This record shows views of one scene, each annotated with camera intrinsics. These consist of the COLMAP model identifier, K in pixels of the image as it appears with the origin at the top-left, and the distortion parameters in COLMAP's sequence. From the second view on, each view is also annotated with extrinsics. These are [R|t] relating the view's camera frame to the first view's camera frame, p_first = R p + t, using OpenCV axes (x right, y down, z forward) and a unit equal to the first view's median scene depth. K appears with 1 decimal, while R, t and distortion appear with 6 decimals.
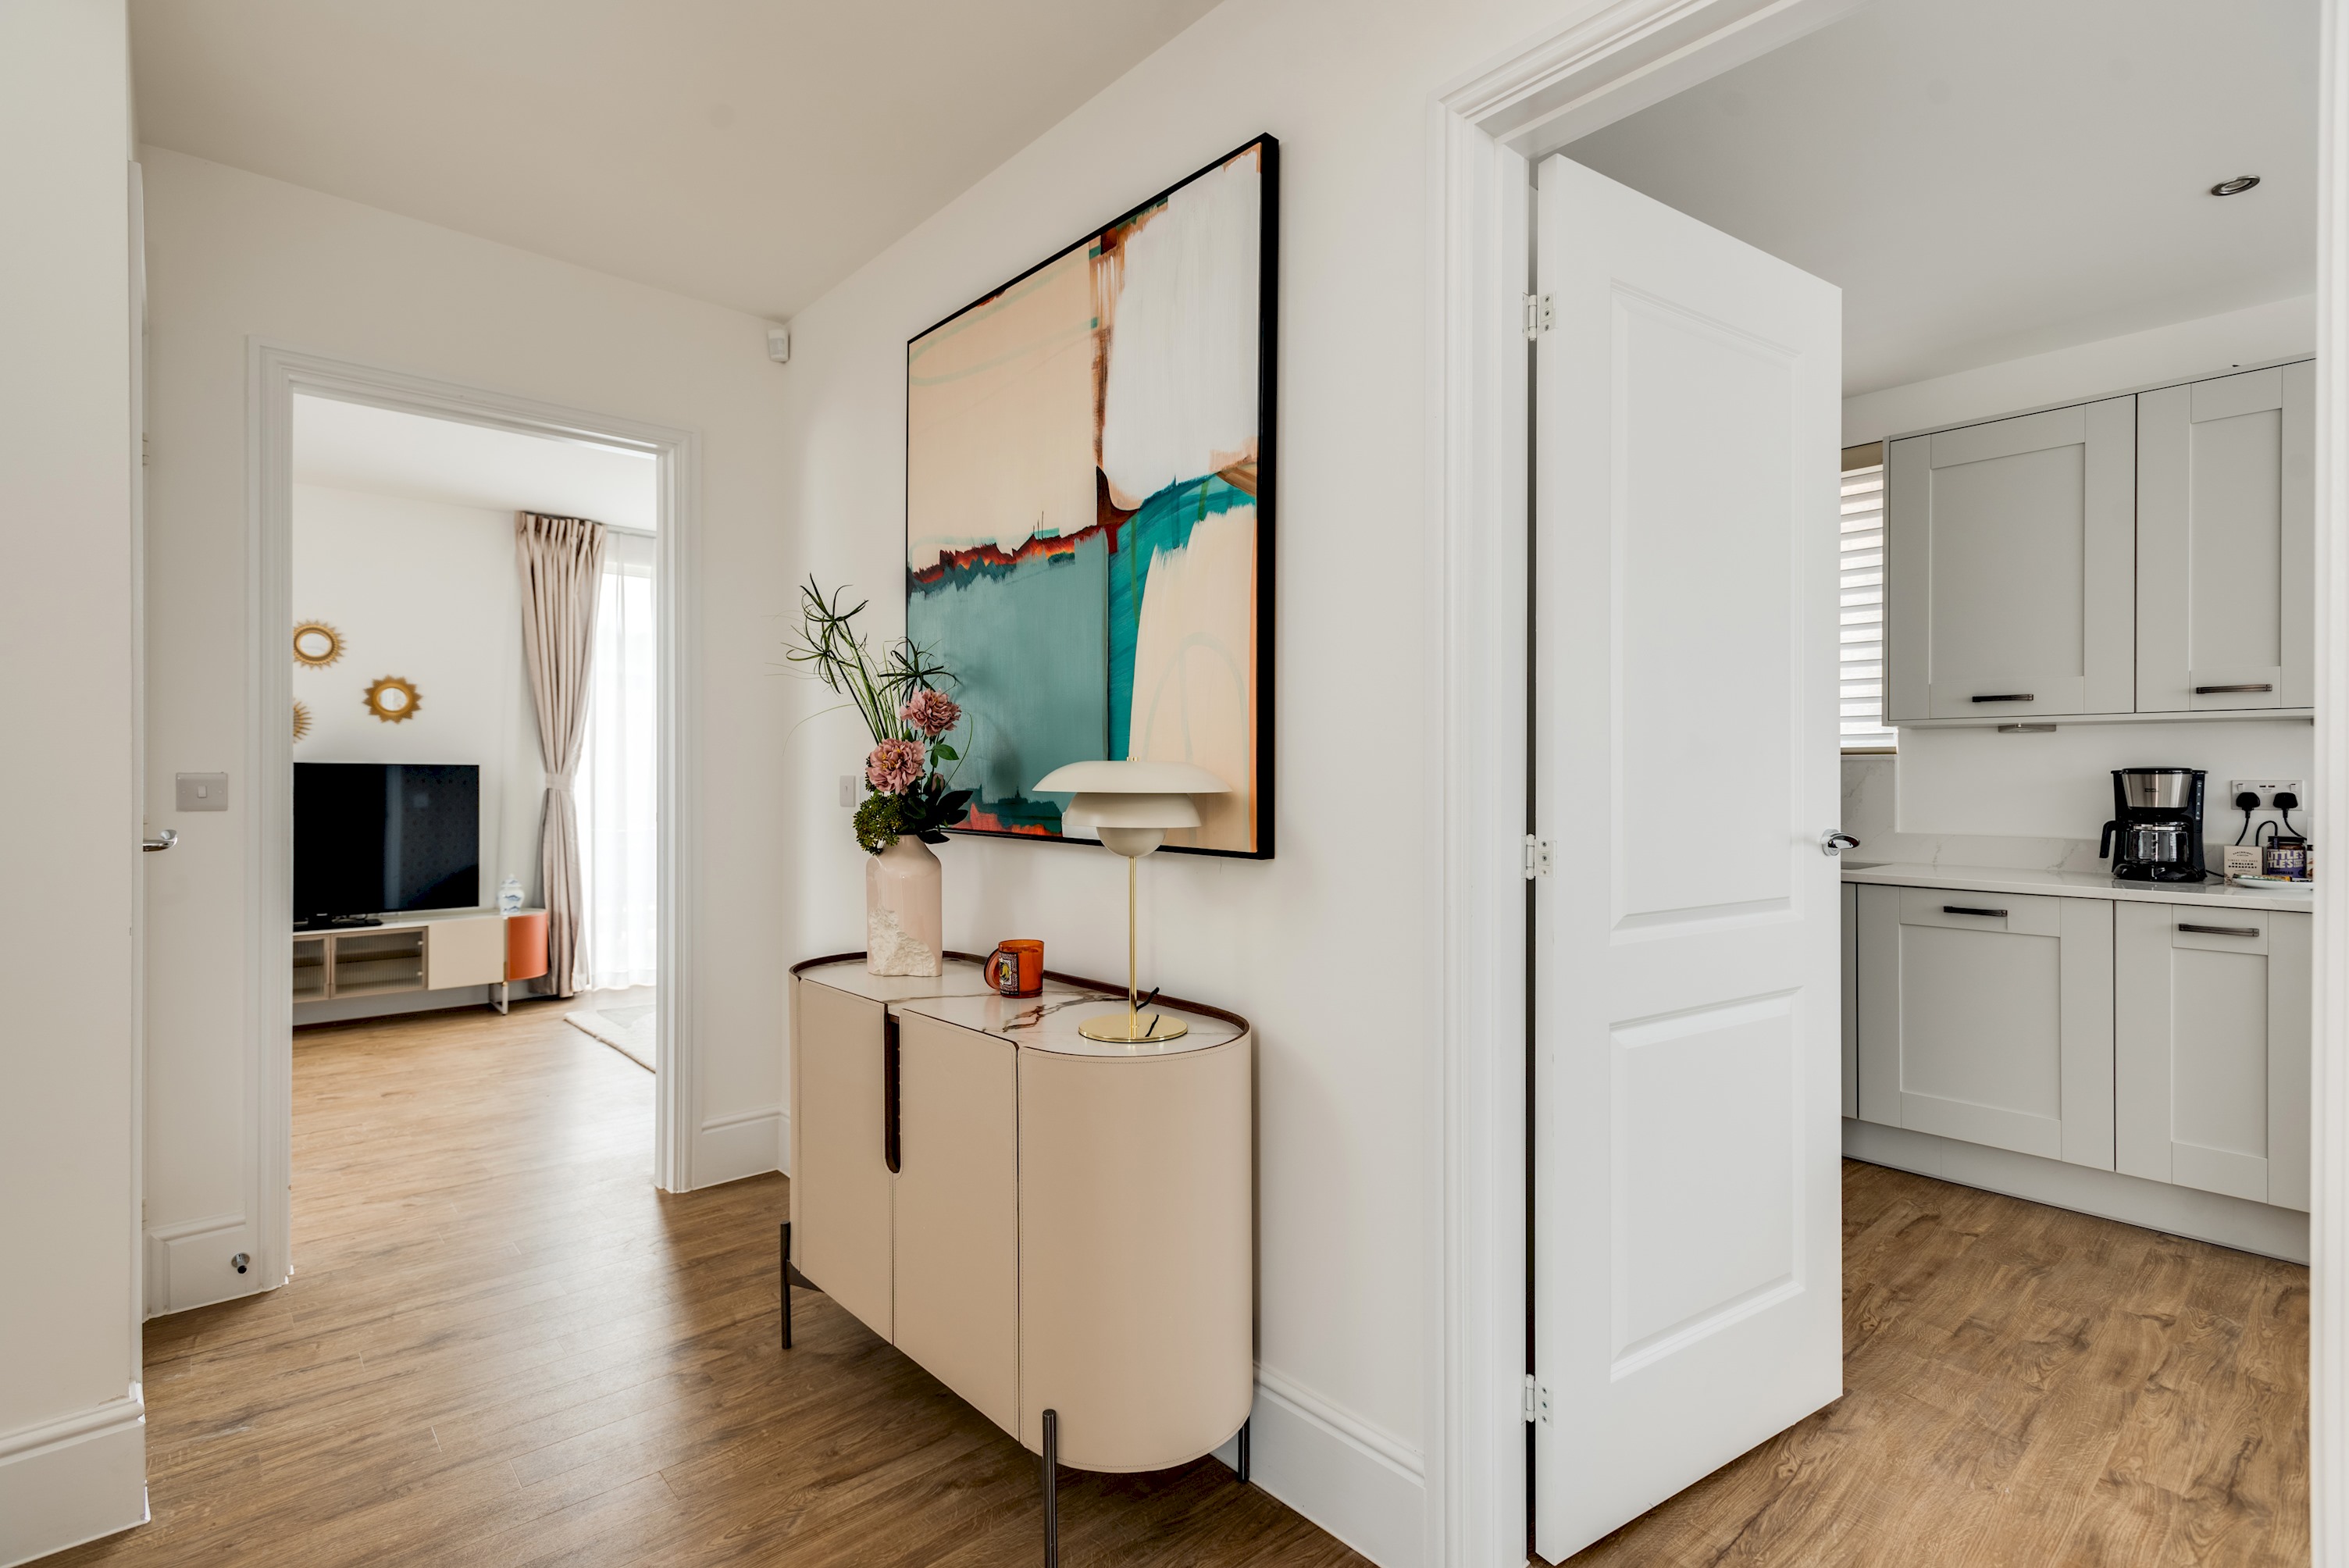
lens RADIAL K [[1097.9, 0, 1174.1], [0, 1097.9, 774.6], [0, 0, 1]] dist [0.001750, 0.000008]
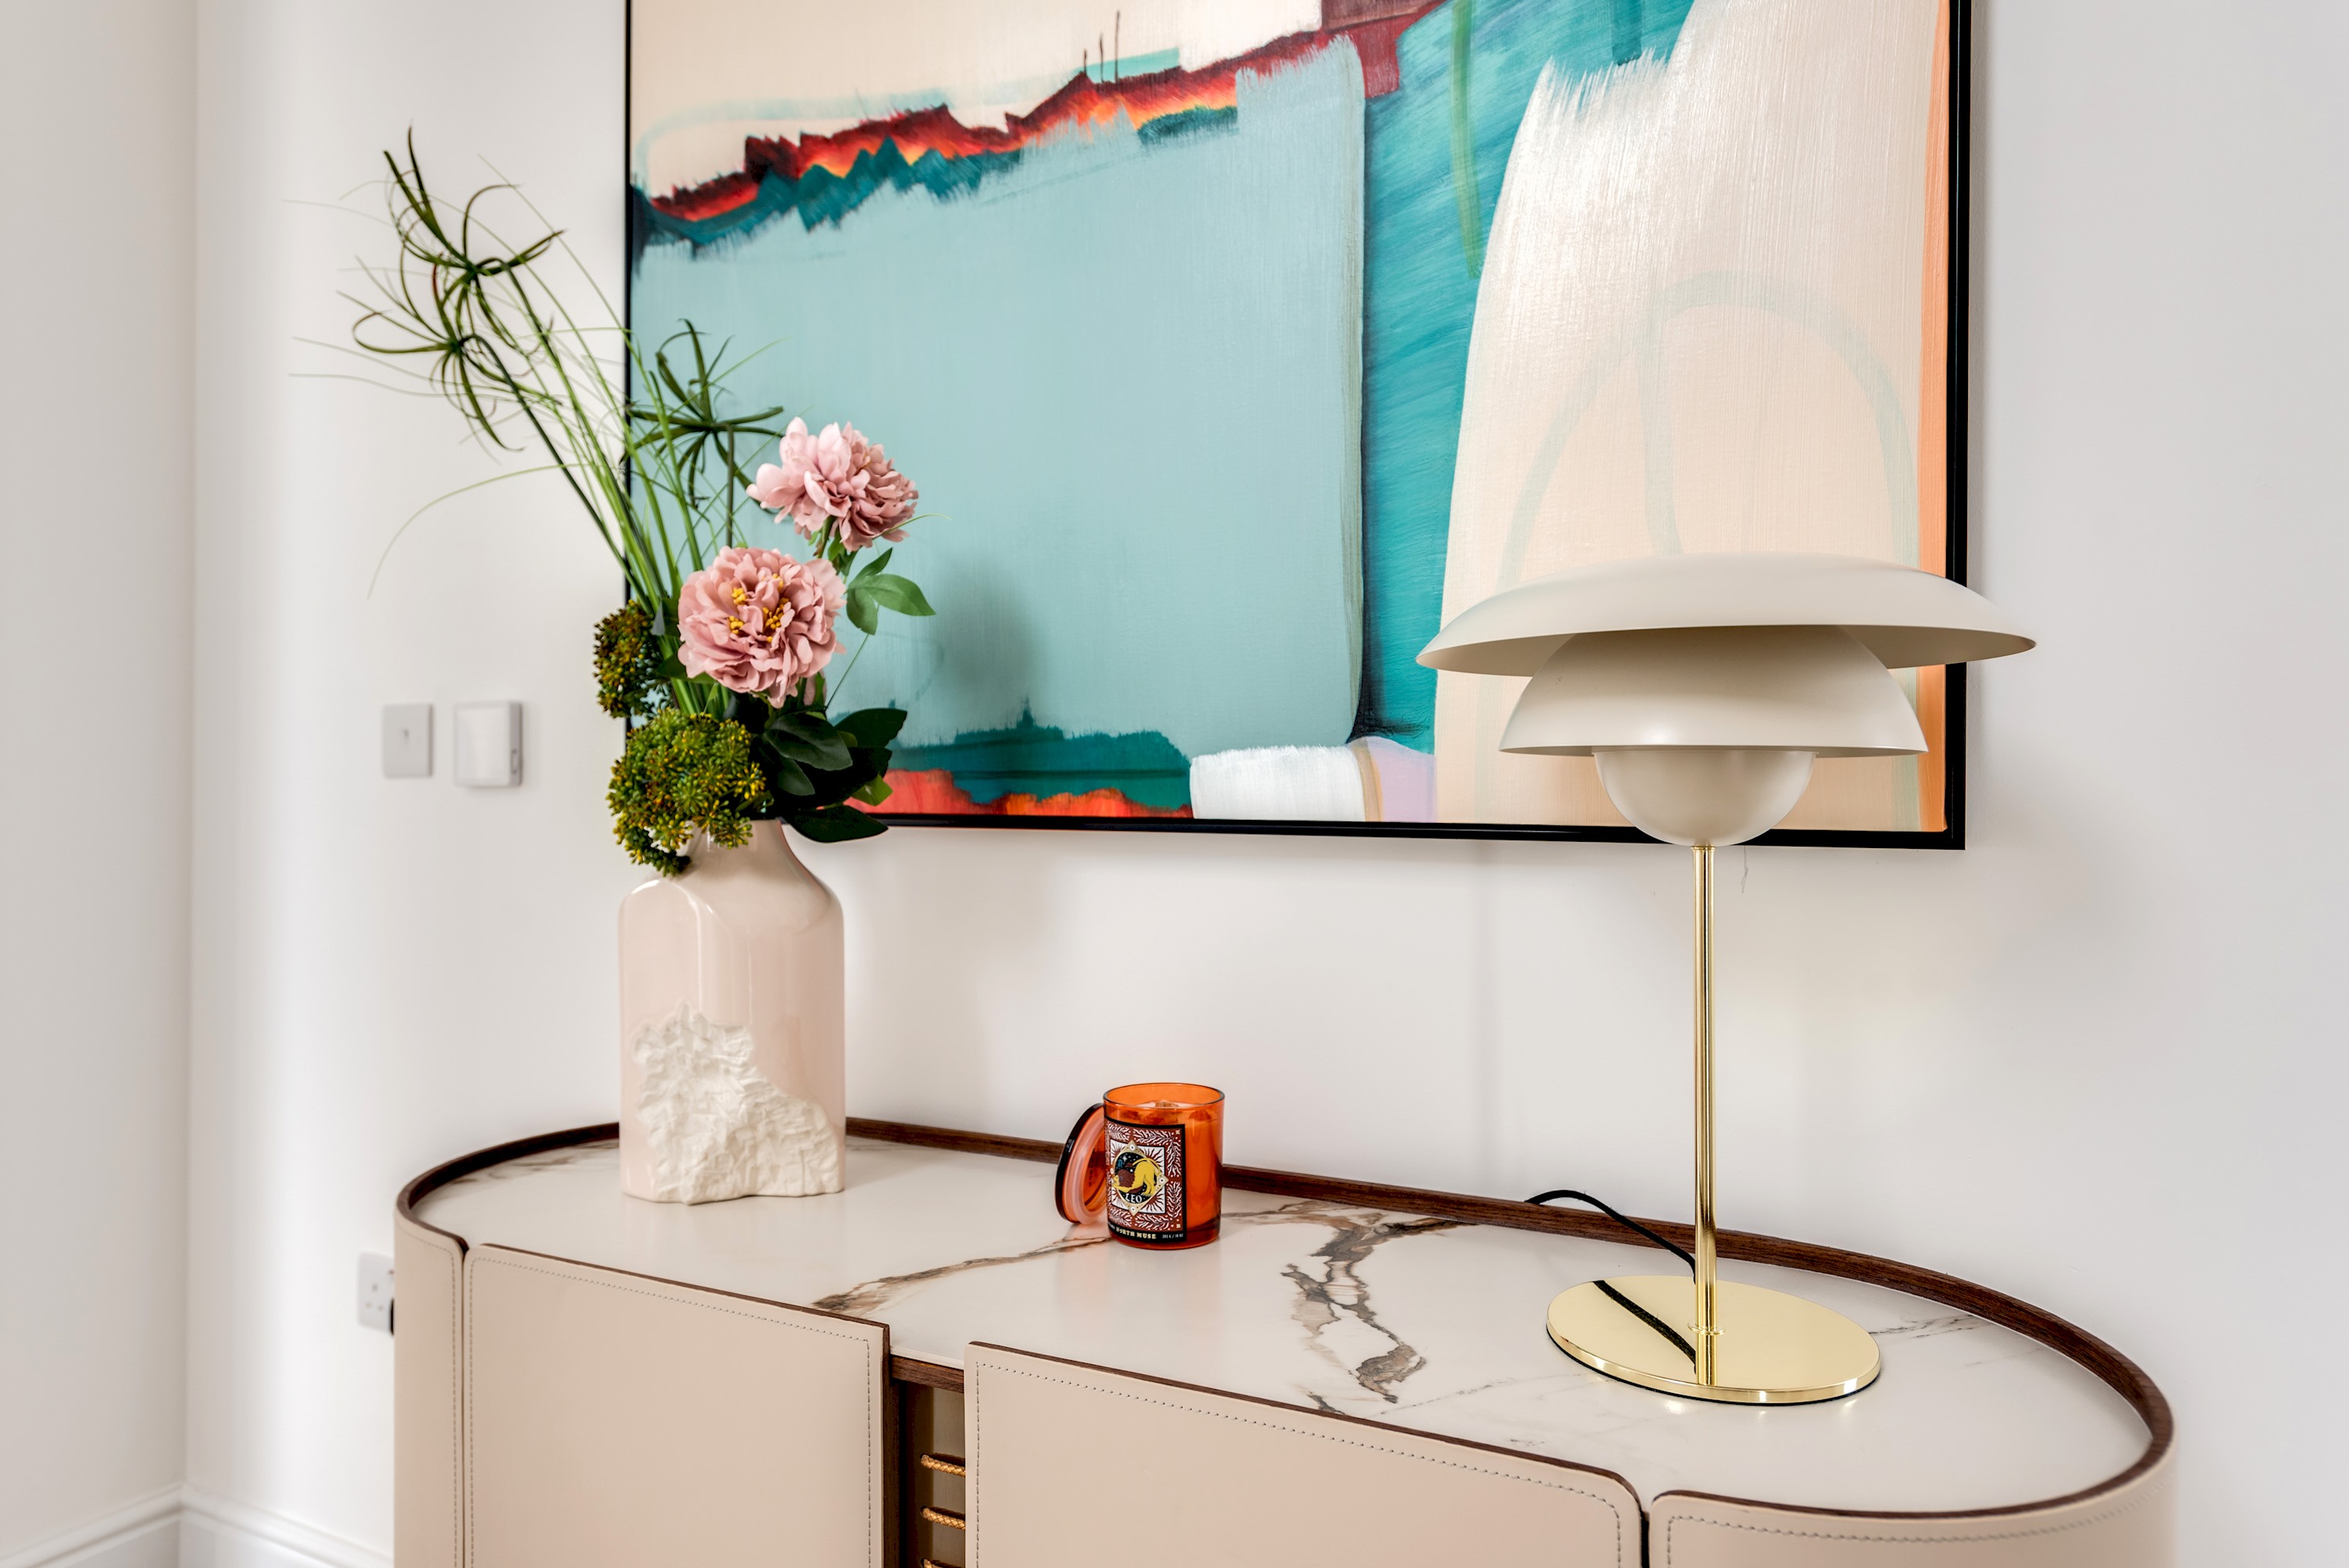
lens RADIAL K [[1421.0, 0, 1173.2], [0, 1421.0, 802.0], [0, 0, 1]] dist [0.003300, -0.001483]
pose [[0.936450, -0.000534, 0.350800, -0.269258], [-0.002094, 0.999973, 0.007112, 0.043549], [-0.350794, -0.007394, 0.936423, 0.478200]]
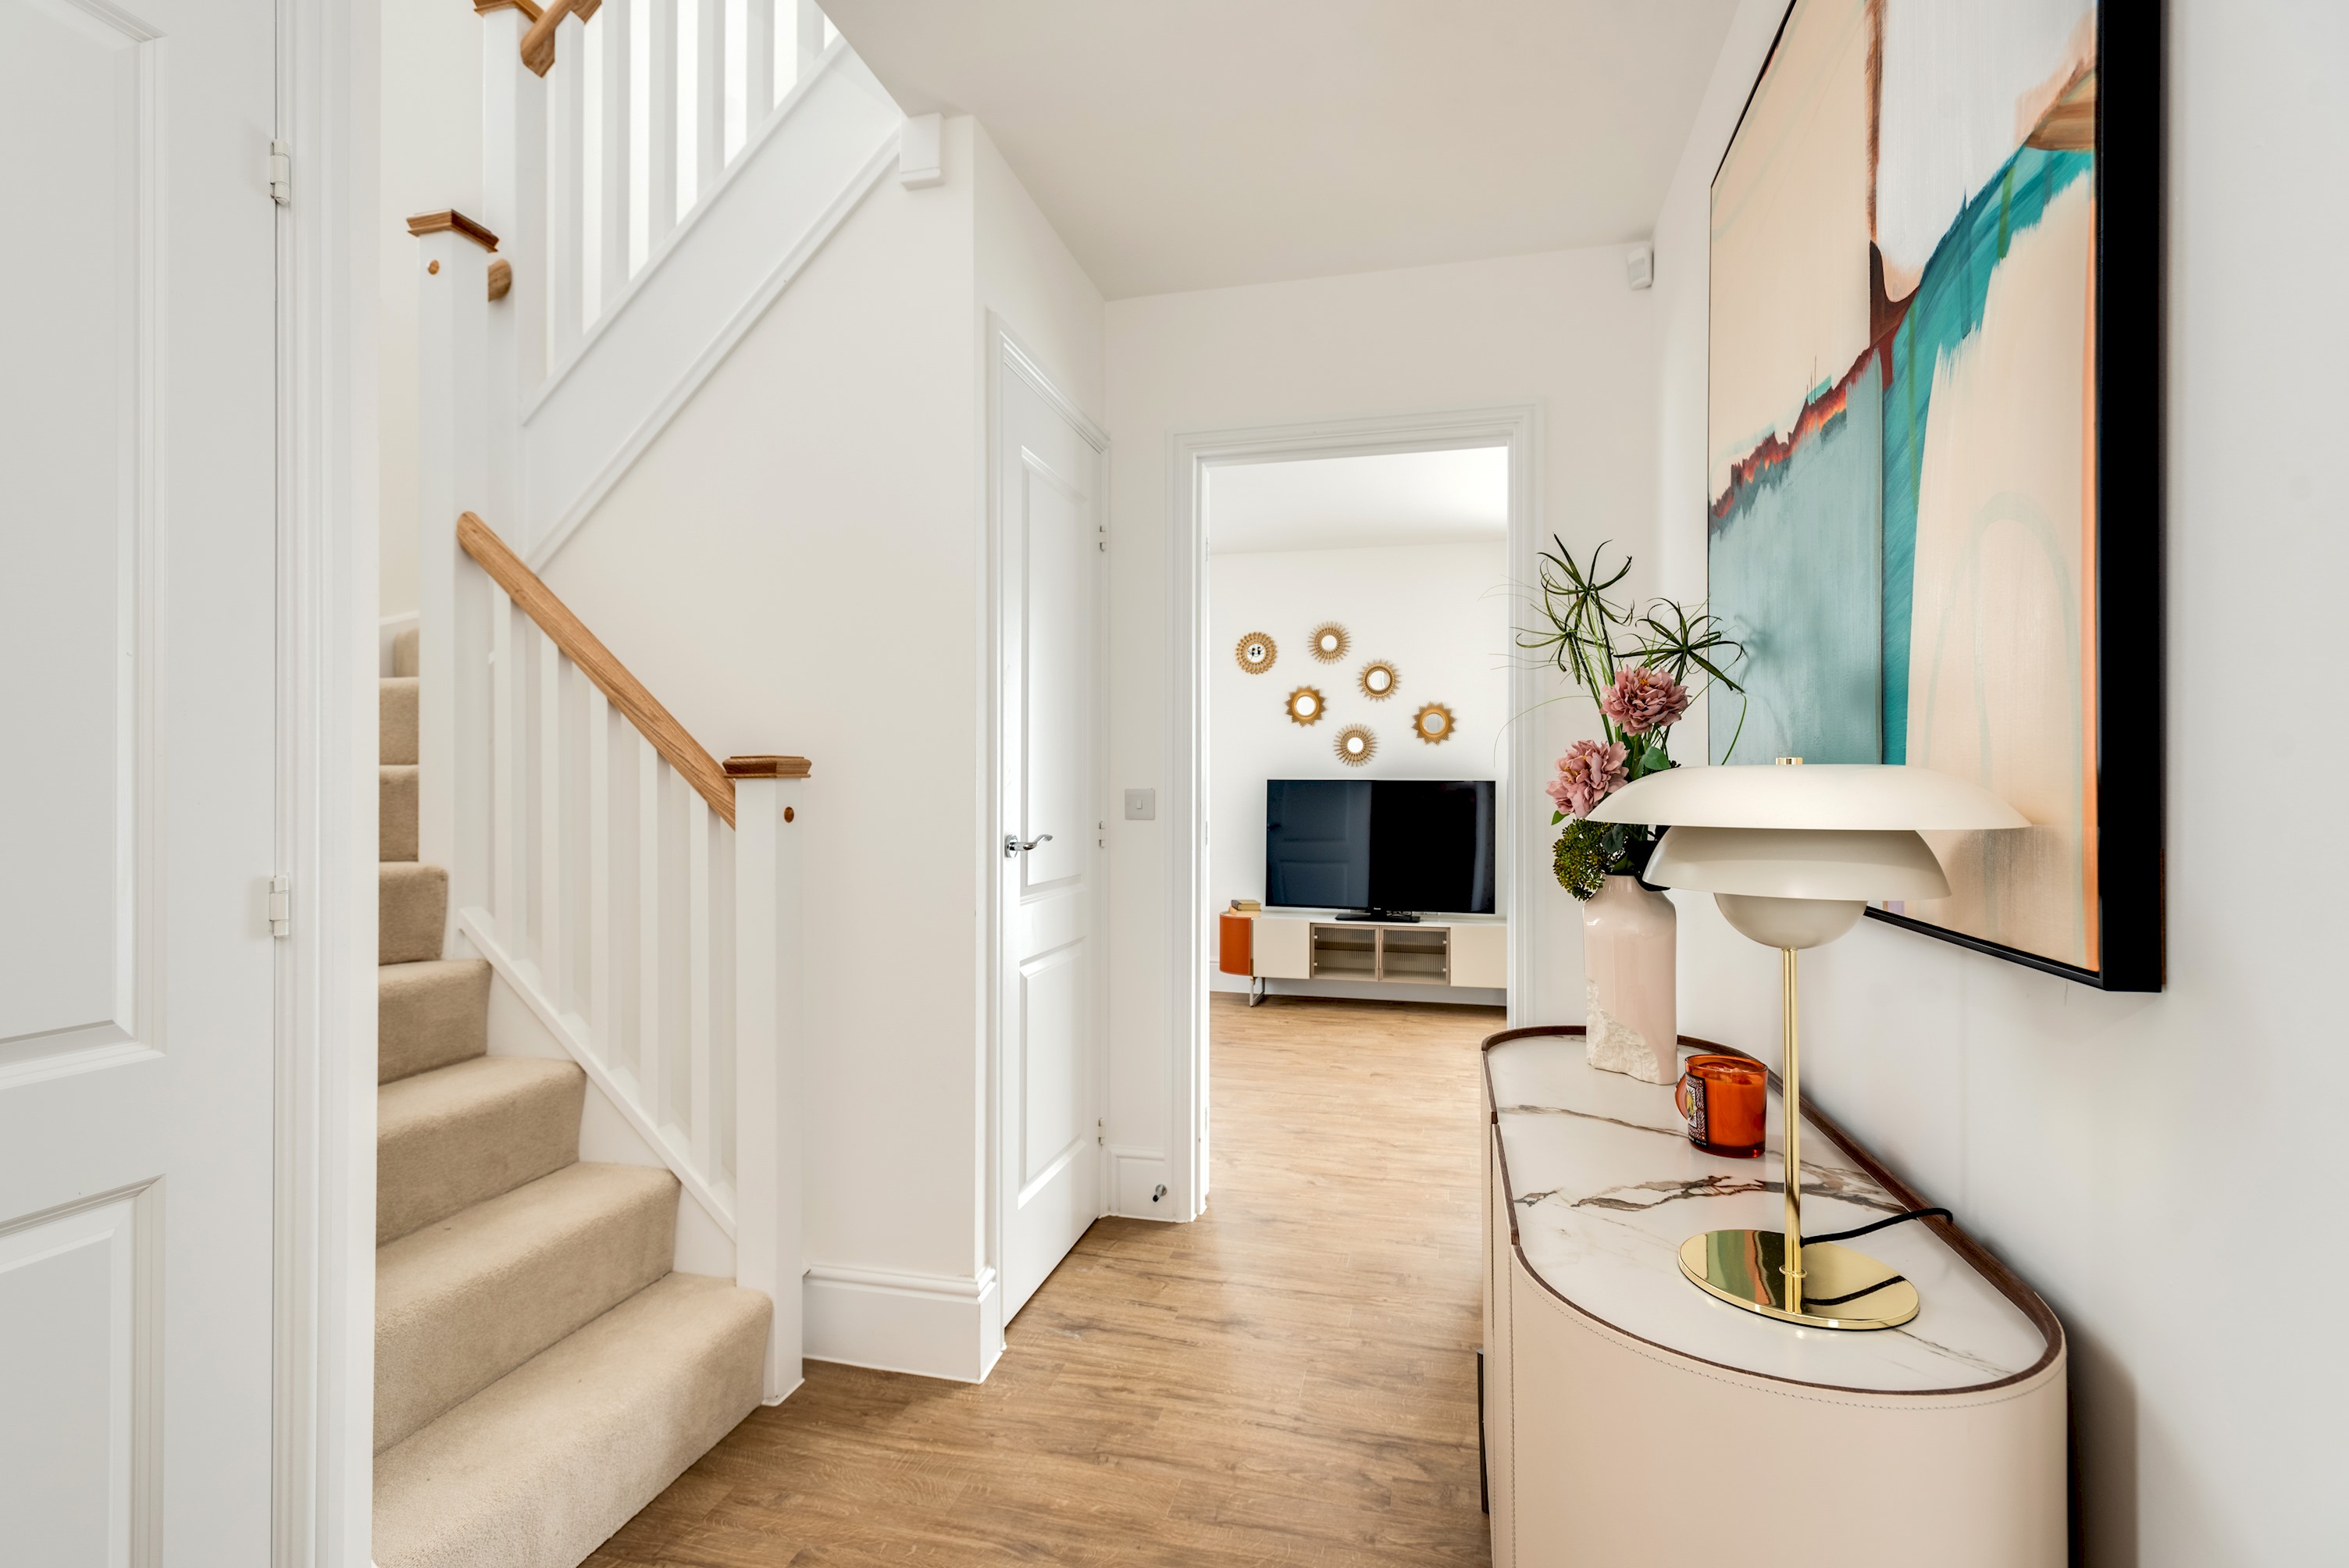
lens RADIAL K [[1096.1, 0, 1174.5], [0, 1096.1, 784.0], [0, 0, 1]] dist [0.015065, -0.005619]
pose [[0.558429, -0.005456, -0.829534, 0.177317], [0.001588, 0.999984, -0.005508, -0.000704], [0.829551, 0.001759, 0.558429, 0.348077]]
